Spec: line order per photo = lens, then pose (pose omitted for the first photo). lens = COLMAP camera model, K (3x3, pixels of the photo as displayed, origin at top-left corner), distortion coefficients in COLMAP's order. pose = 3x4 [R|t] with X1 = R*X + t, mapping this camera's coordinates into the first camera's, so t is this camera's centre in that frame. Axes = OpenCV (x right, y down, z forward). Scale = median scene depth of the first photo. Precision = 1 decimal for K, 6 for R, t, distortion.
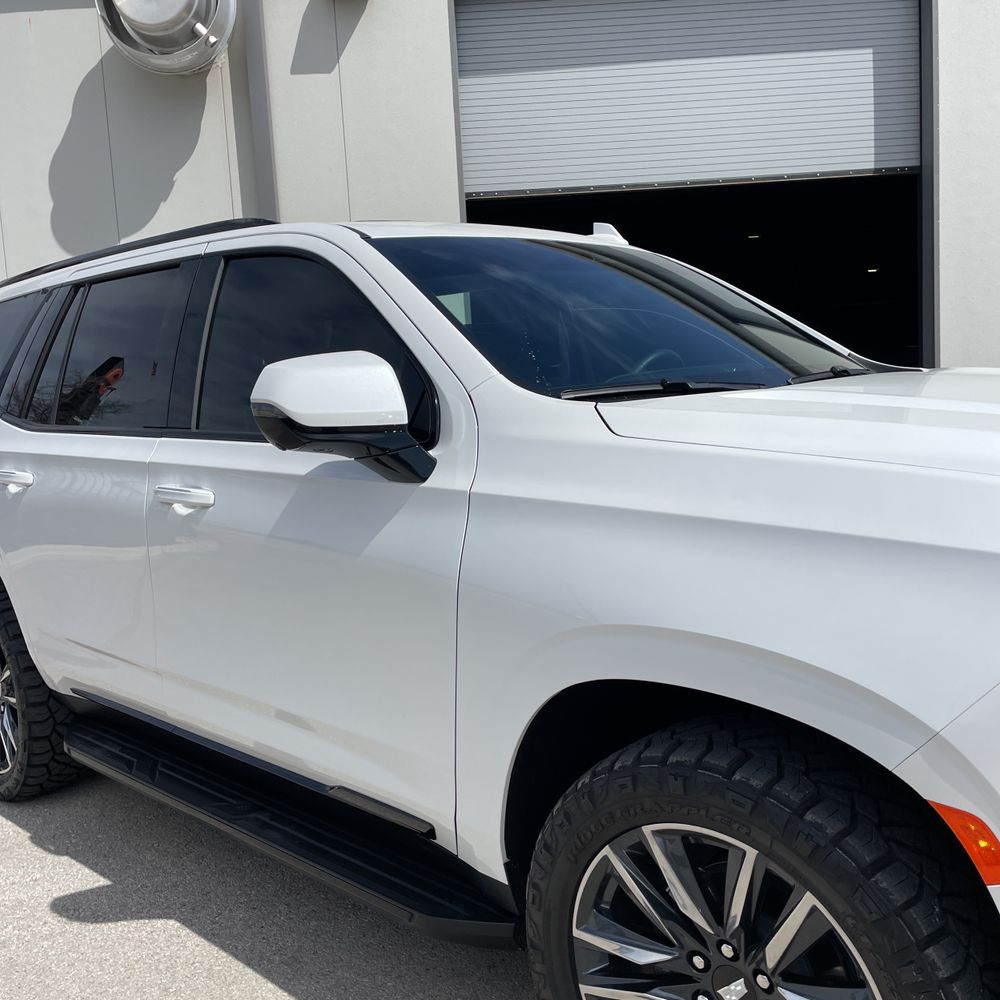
lens RADIAL K [[1006.0, 0, 495.6], [0, 1006.0, 504.3], [0, 0, 1]] dist [0.036339, 0.000000]
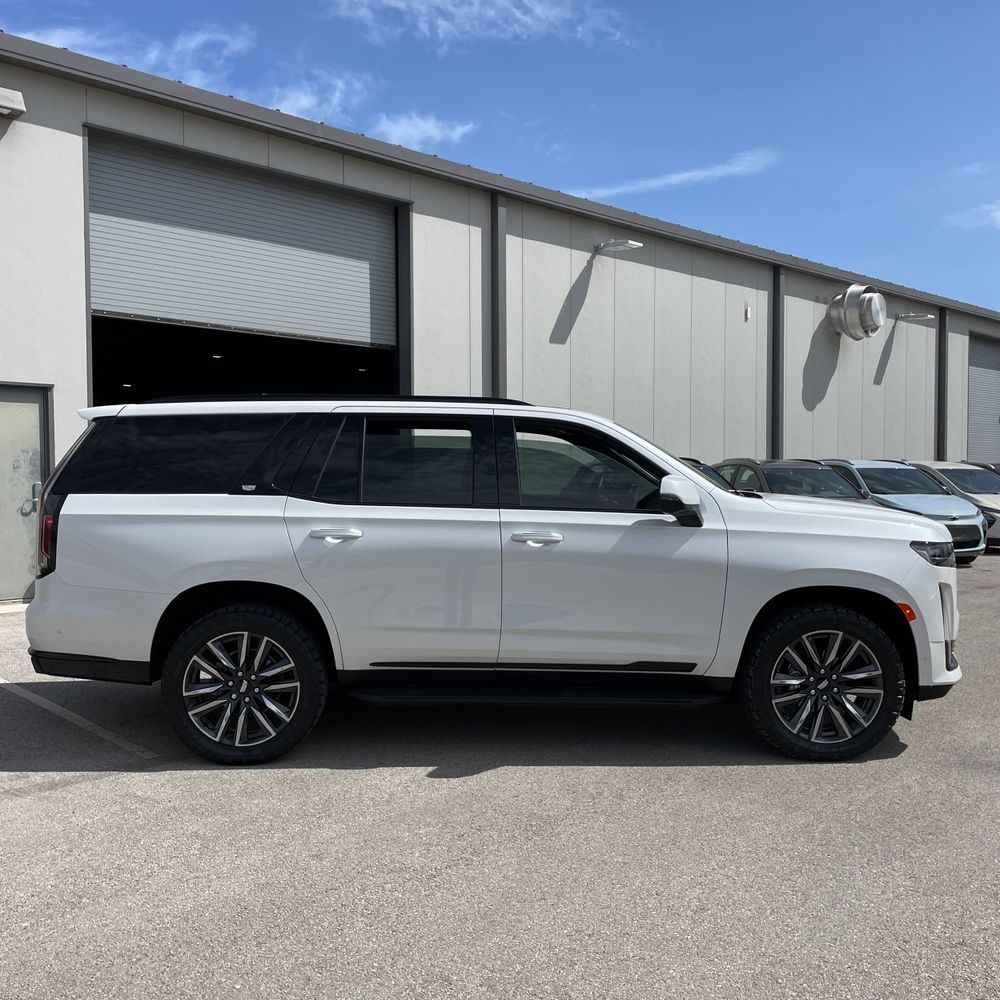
lens RADIAL K [[1006.0, 0, 499.3], [0, 1006.0, 497.1], [0, 0, 1]] dist [0.036339, 0.000000]
pose [[0.710276, 0.038170, 0.702887, -1.677044], [0.040742, 0.994626, -0.095183, 0.094774], [-0.702743, 0.096243, 0.704904, -0.355638]]
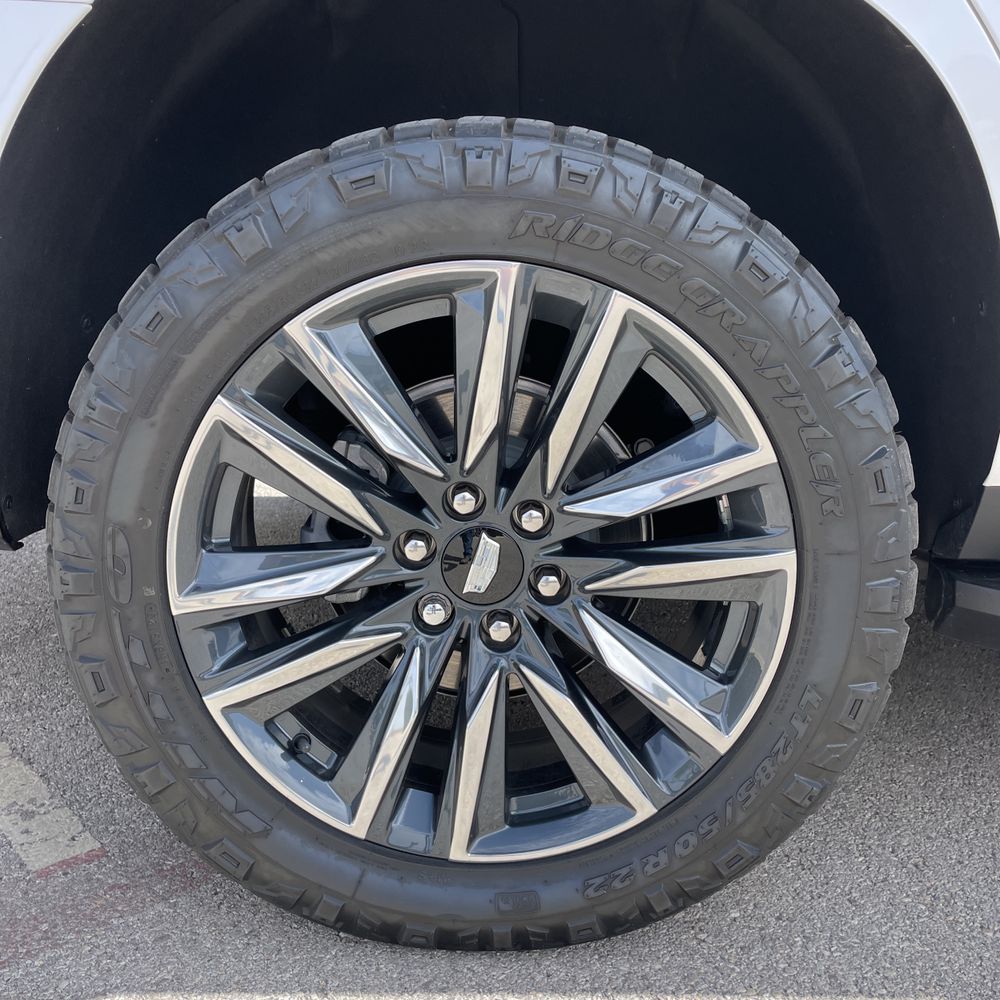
lens RADIAL K [[1006.0, 0, 491.2], [0, 1006.0, 507.5], [0, 0, 1]] dist [0.036339, 0.000000]
pose [[0.747199, -0.094521, 0.657845, -0.901532], [0.034985, 0.994056, 0.103091, 0.190690], [-0.663679, -0.054014, 0.746065, 1.089297]]
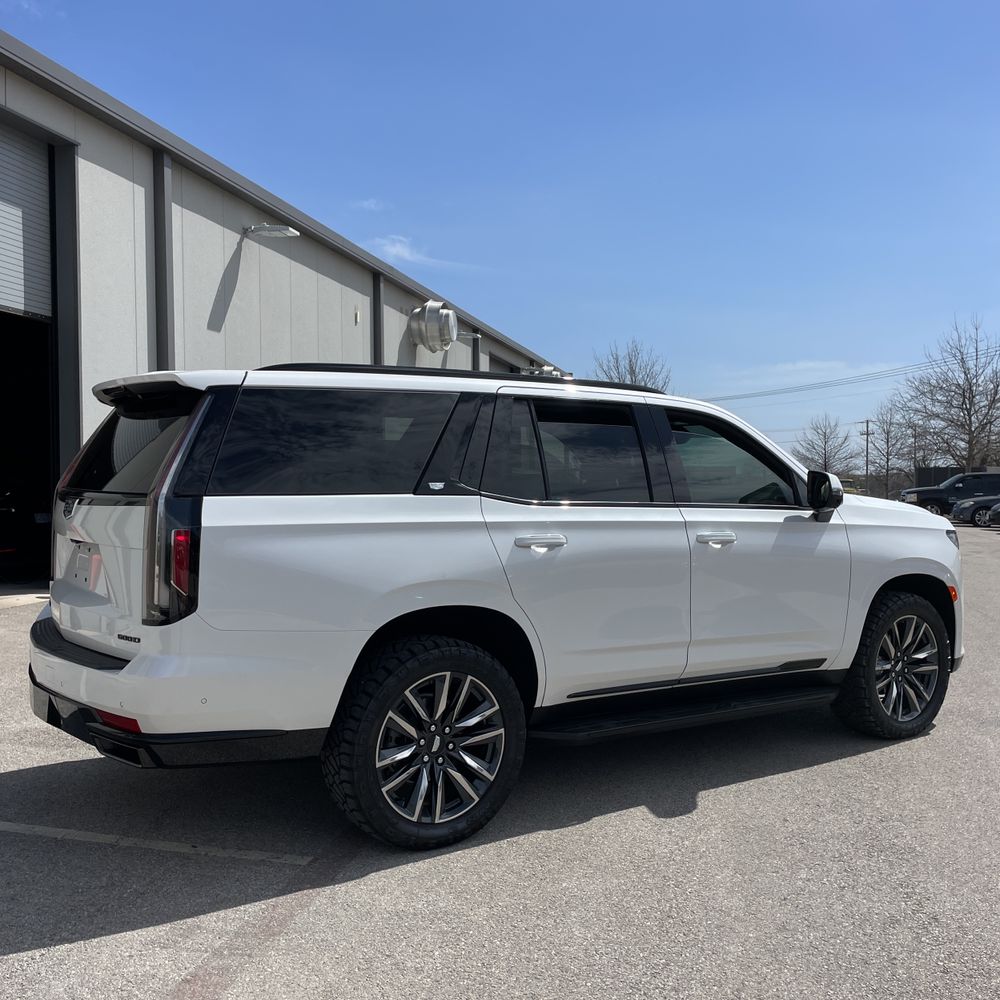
lens RADIAL K [[1006.0, 0, 504.8], [0, 1006.0, 494.5], [0, 0, 1]] dist [0.036339, 0.000000]
pose [[0.219005, 0.040964, 0.974863, -2.085328], [0.099753, 0.992943, -0.064134, -0.006314], [-0.970611, 0.111291, 0.213374, 0.913591]]
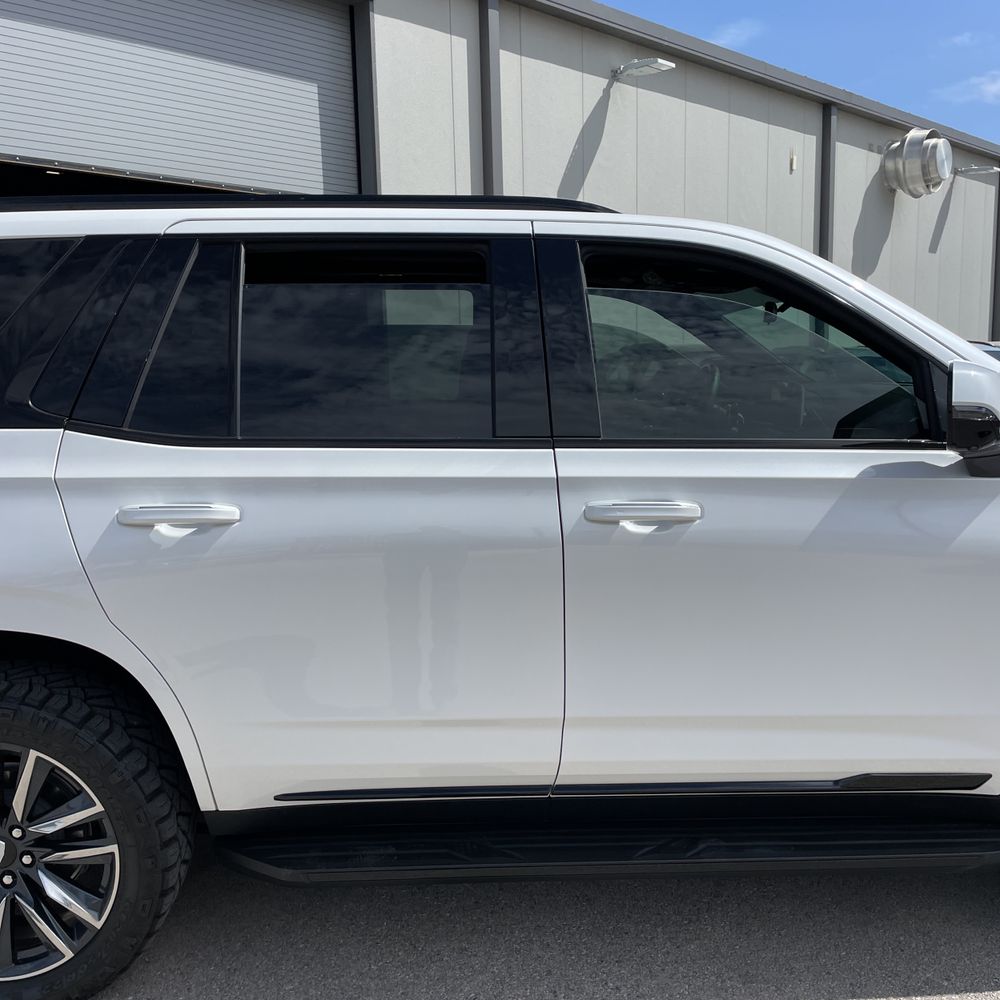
lens RADIAL K [[1006.0, 0, 496.0], [0, 1006.0, 518.8], [0, 0, 1]] dist [0.036339, 0.000000]
pose [[0.703104, -0.065596, 0.708055, -0.964307], [0.064312, 0.997521, 0.028550, -0.033222], [-0.708173, 0.025463, 0.705580, 0.438227]]
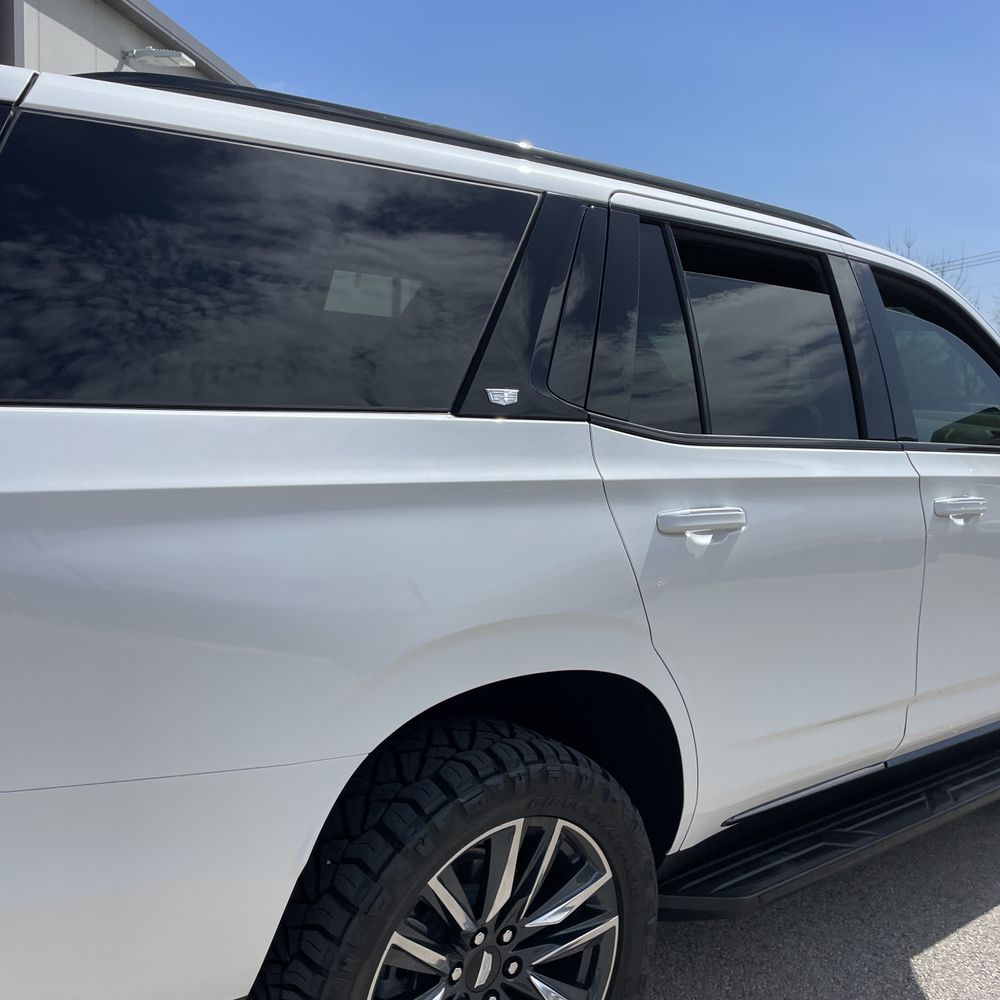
lens RADIAL K [[1006.0, 0, 496.4], [0, 1006.0, 495.6], [0, 0, 1]] dist [0.036339, 0.000000]
pose [[0.131944, -0.044910, 0.990239, -1.309705], [0.068999, 0.996966, 0.036022, -0.084087], [-0.988853, 0.063573, 0.134642, 1.245378]]
